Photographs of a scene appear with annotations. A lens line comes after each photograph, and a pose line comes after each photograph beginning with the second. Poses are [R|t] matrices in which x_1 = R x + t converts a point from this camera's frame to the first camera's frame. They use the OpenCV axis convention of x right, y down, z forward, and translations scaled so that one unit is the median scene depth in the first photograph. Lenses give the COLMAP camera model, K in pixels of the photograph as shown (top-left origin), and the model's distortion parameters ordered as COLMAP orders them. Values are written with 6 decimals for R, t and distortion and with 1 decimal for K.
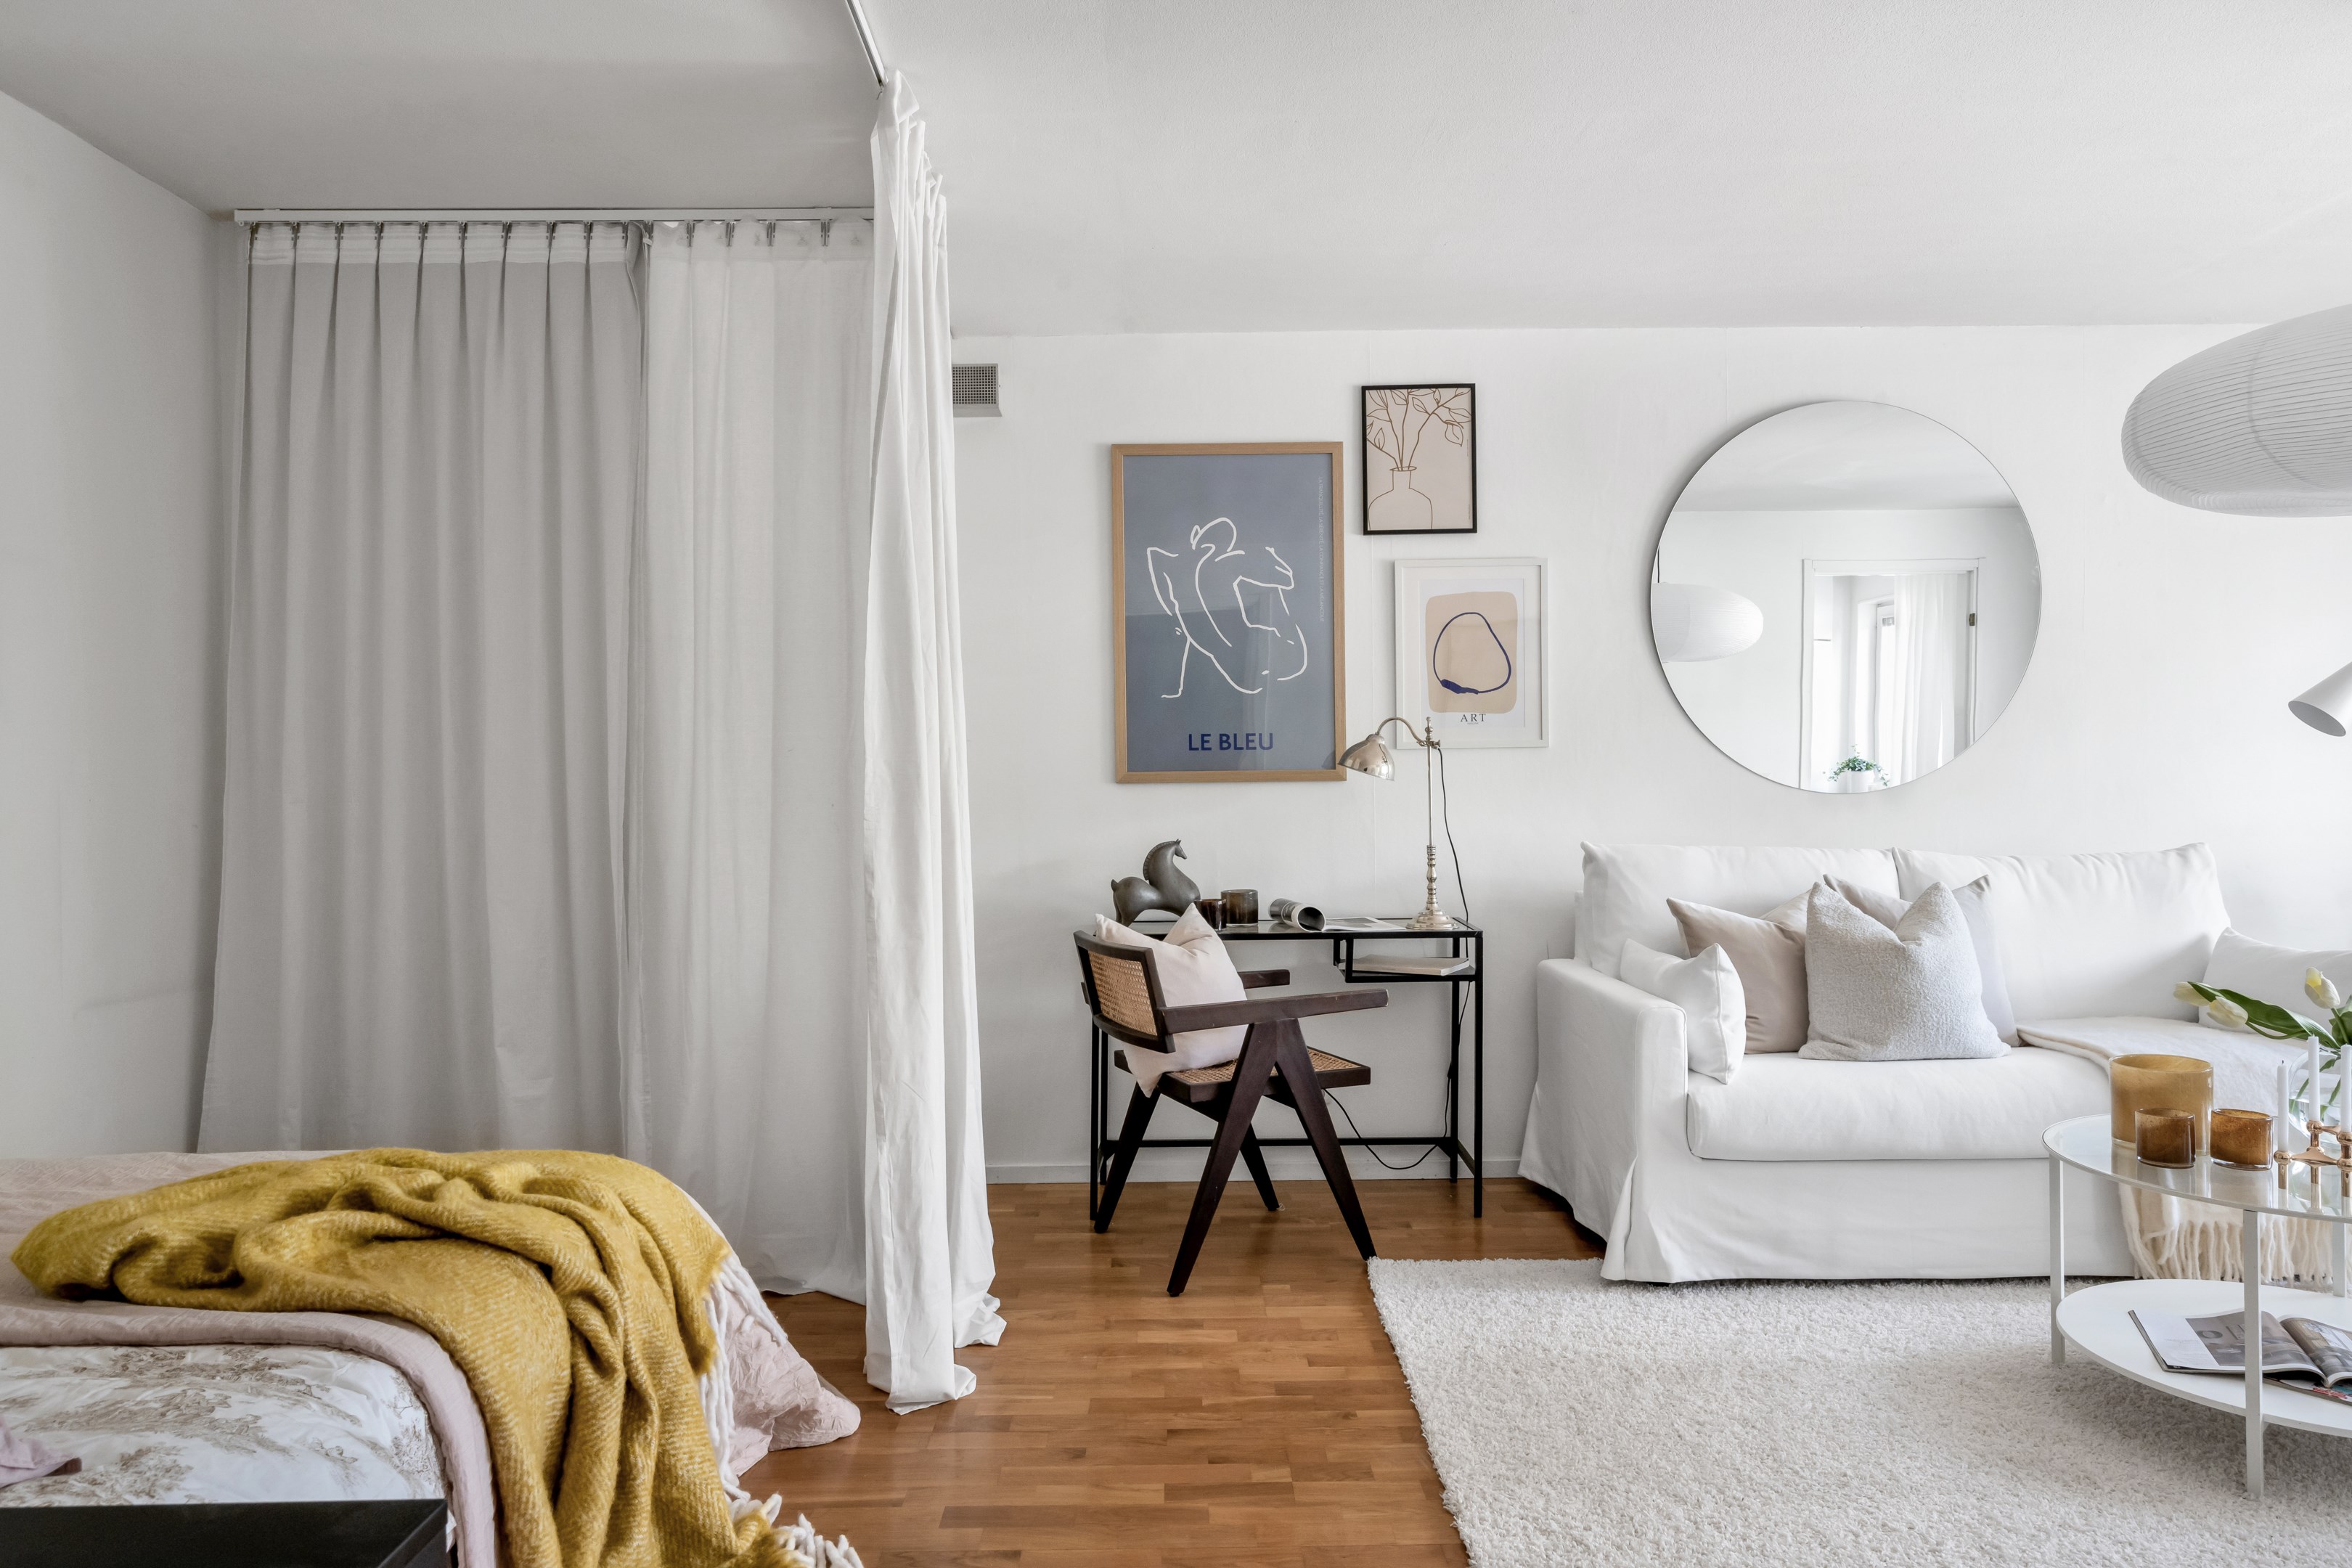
lens RADIAL K [[1414.8, 0, 1182.0], [0, 1414.8, 803.4], [0, 0, 1]] dist [0.002017, -0.000597]
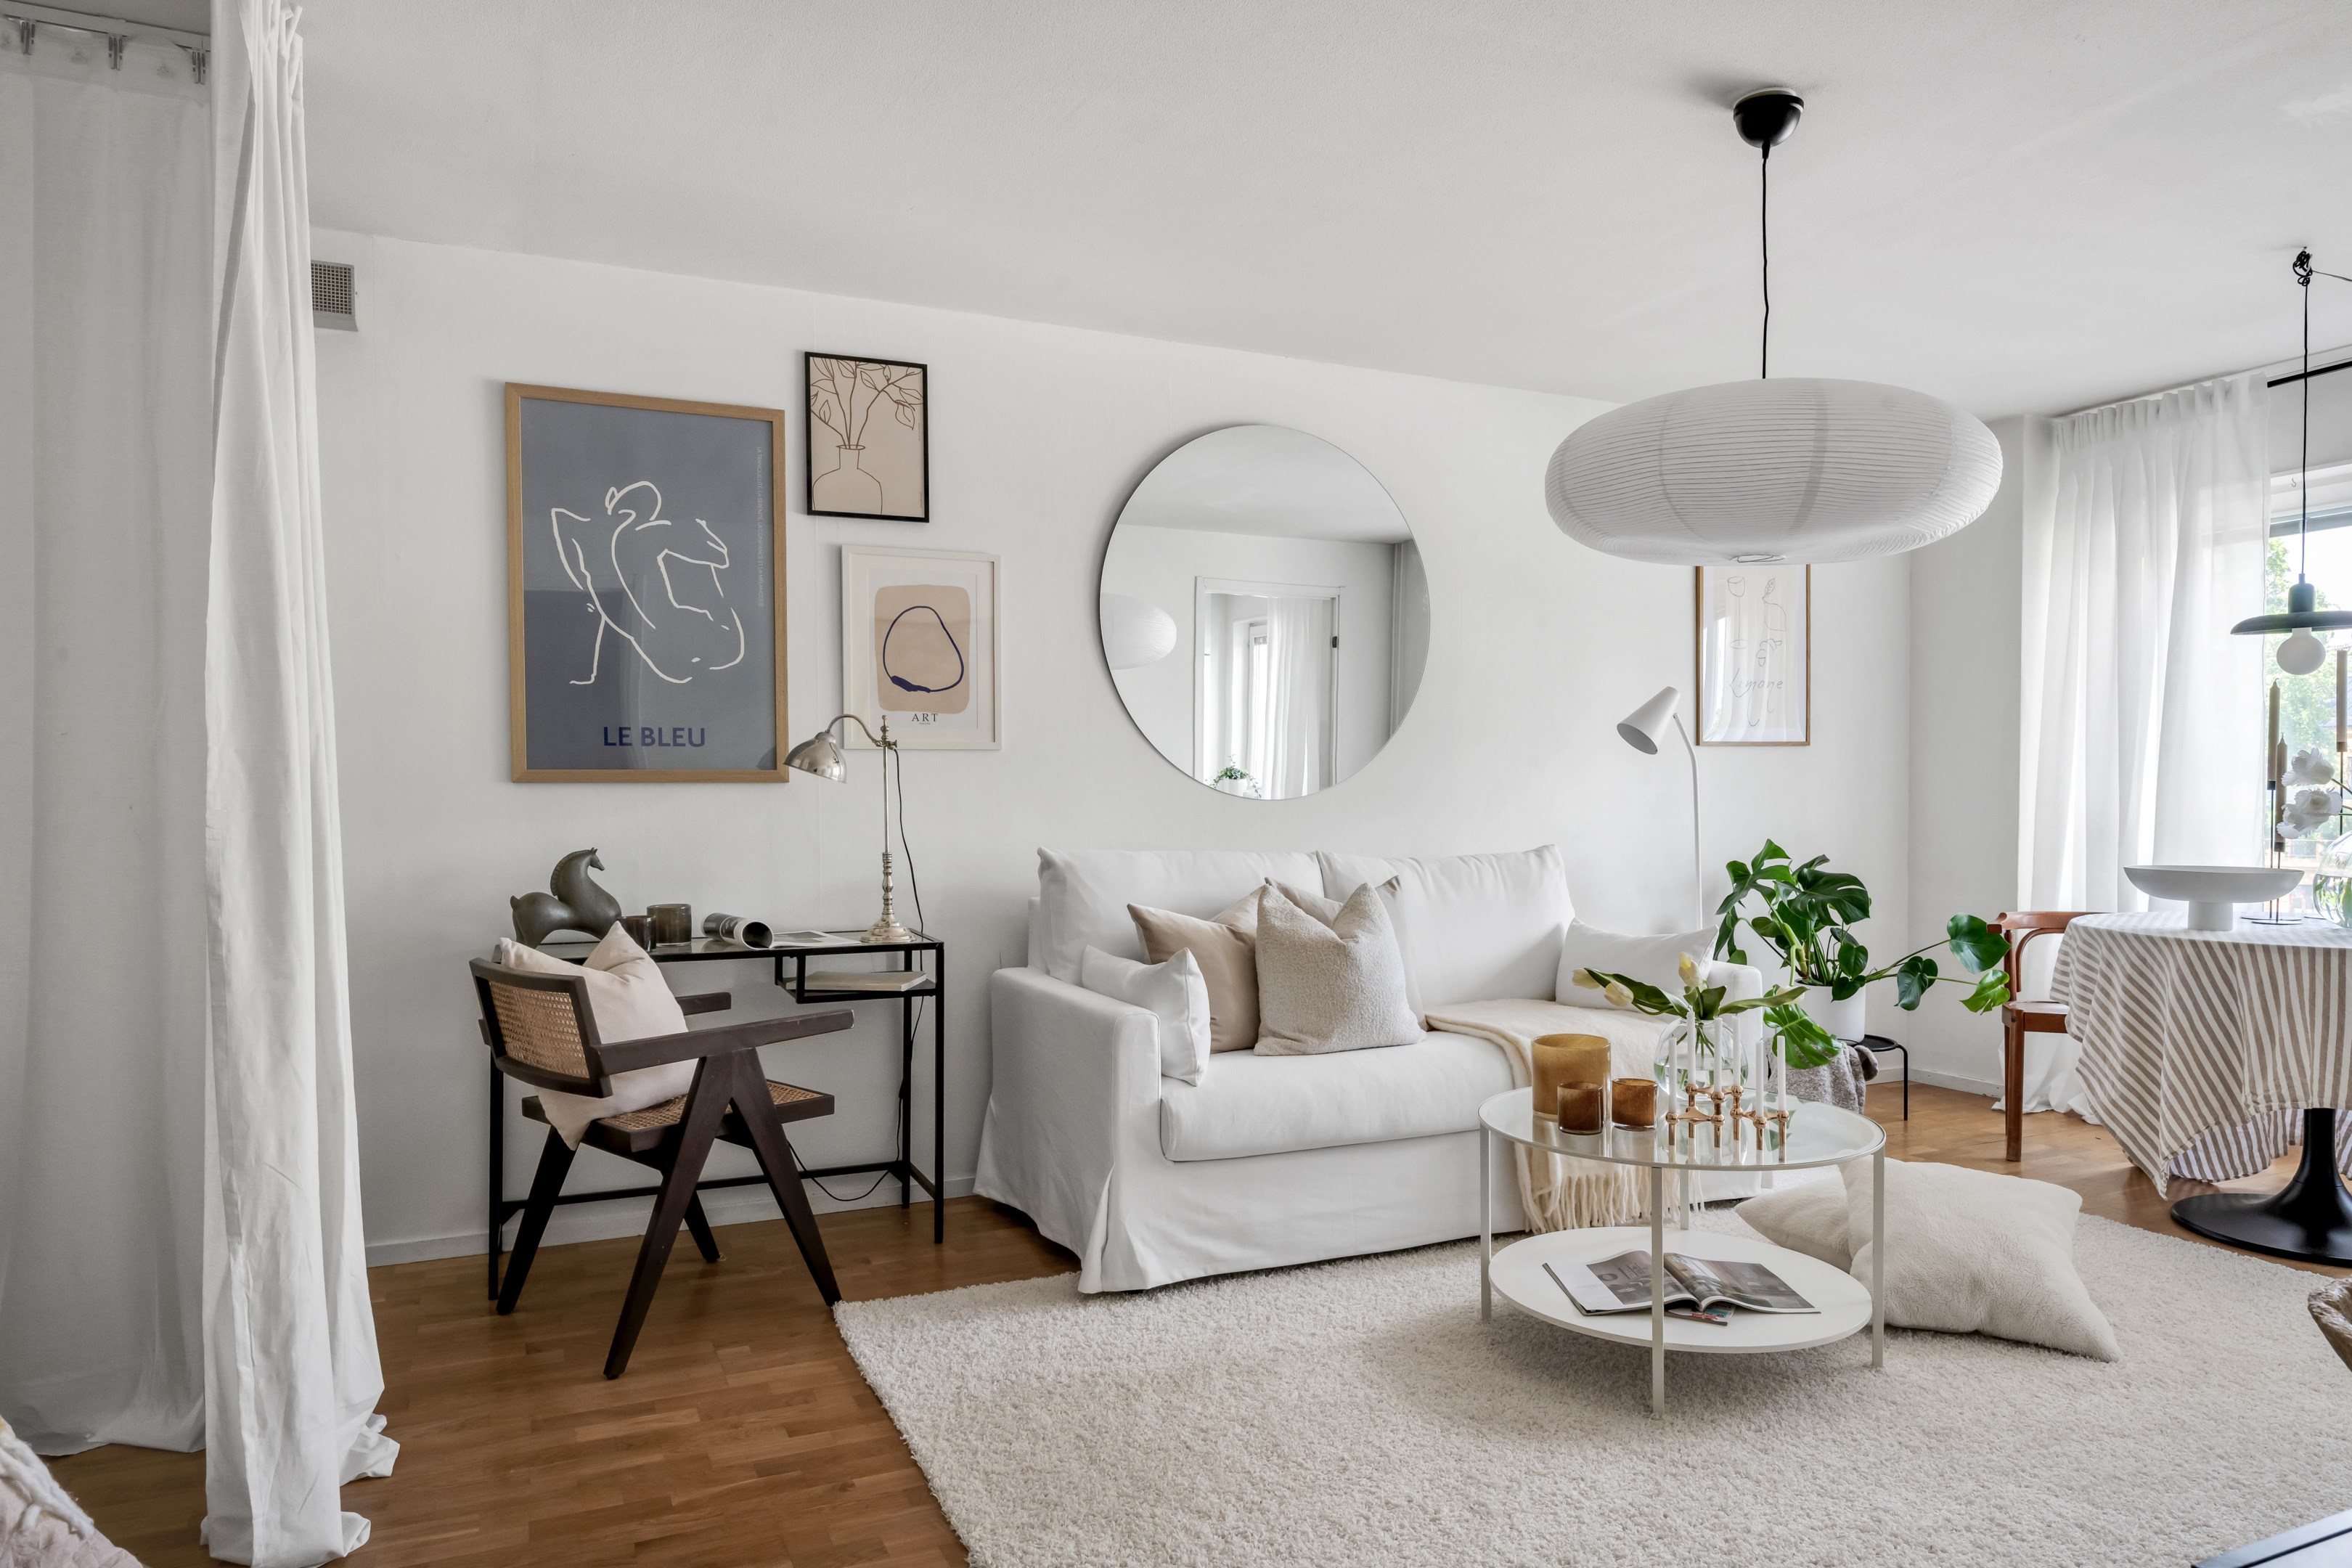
lens RADIAL K [[1446.0, 0, 1155.3], [0, 1446.0, 824.1], [0, 0, 1]] dist [-0.000363, 0.001019]
pose [[0.915621, -0.000679, 0.402043, -0.058142], [-0.004068, 0.999932, 0.010954, -0.000442], [-0.402023, -0.011665, 0.915555, 0.066536]]
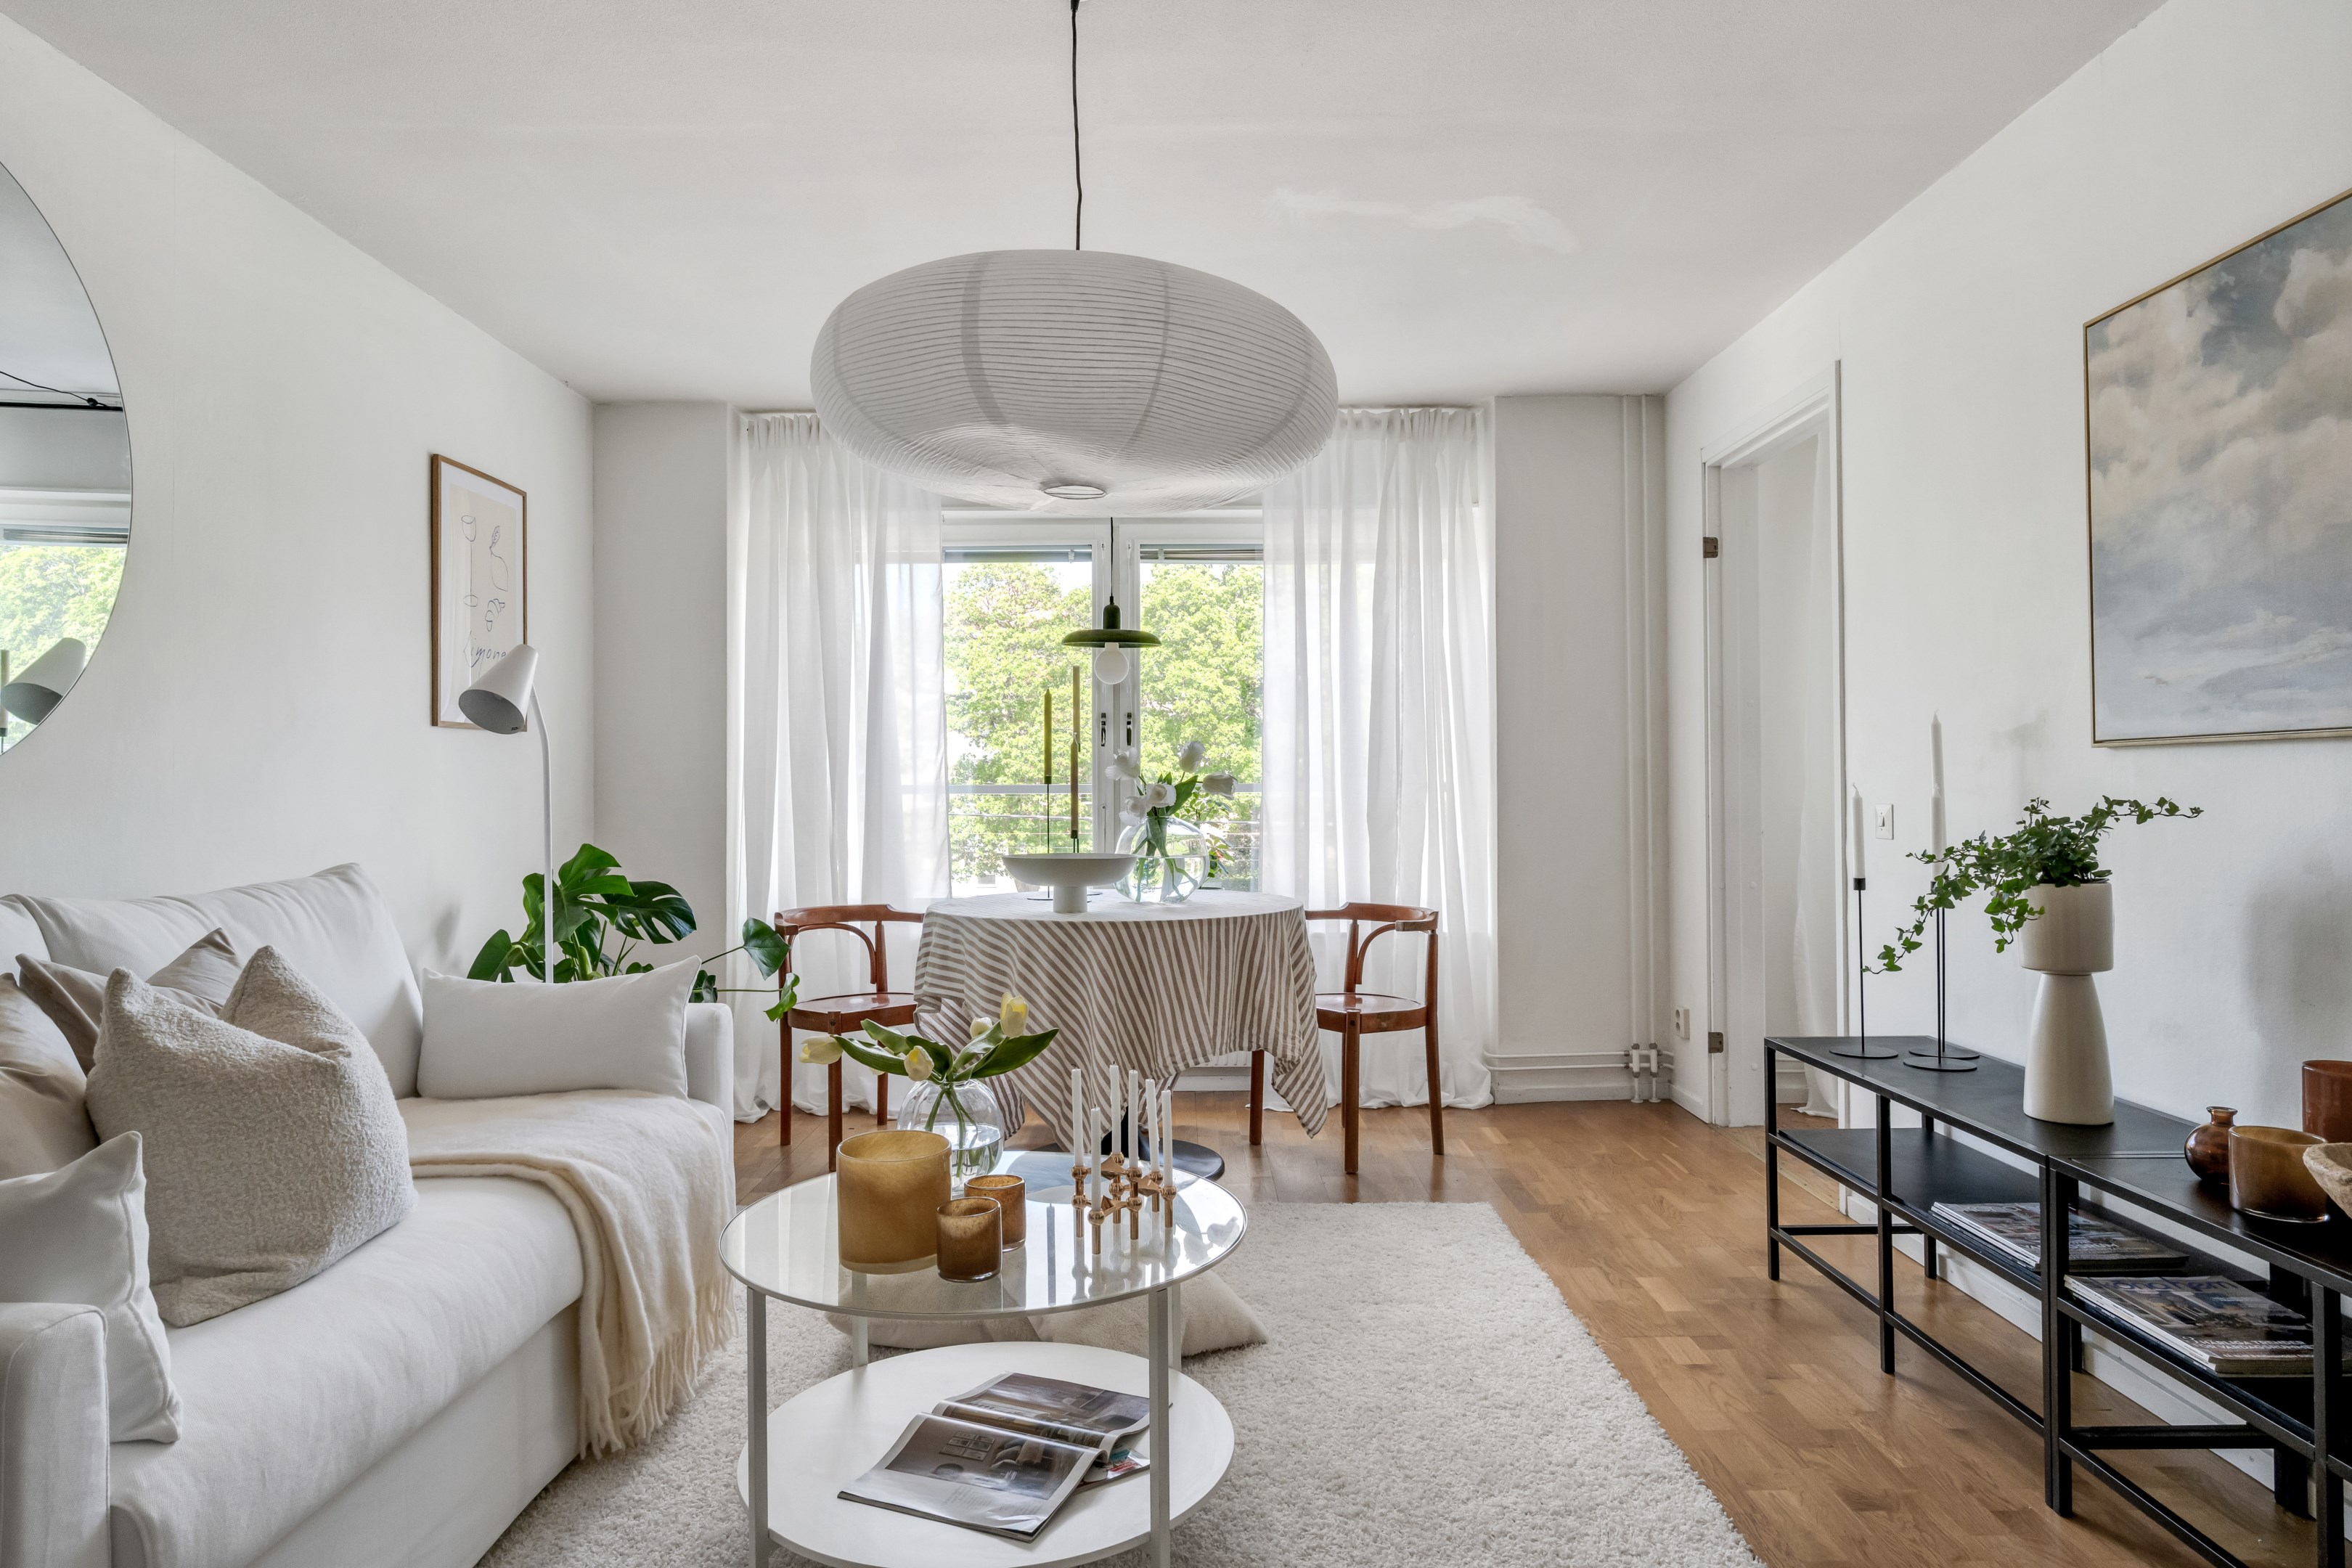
lens RADIAL K [[1443.6, 0, 1175.7], [0, 1443.6, 760.1], [0, 0, 1]] dist [-0.000574, 0.000144]
pose [[-0.003117, 0.028681, 0.999584, -0.080048], [0.010550, 0.999534, -0.028647, -0.000866], [-0.999939, 0.010456, -0.003419, 0.684130]]
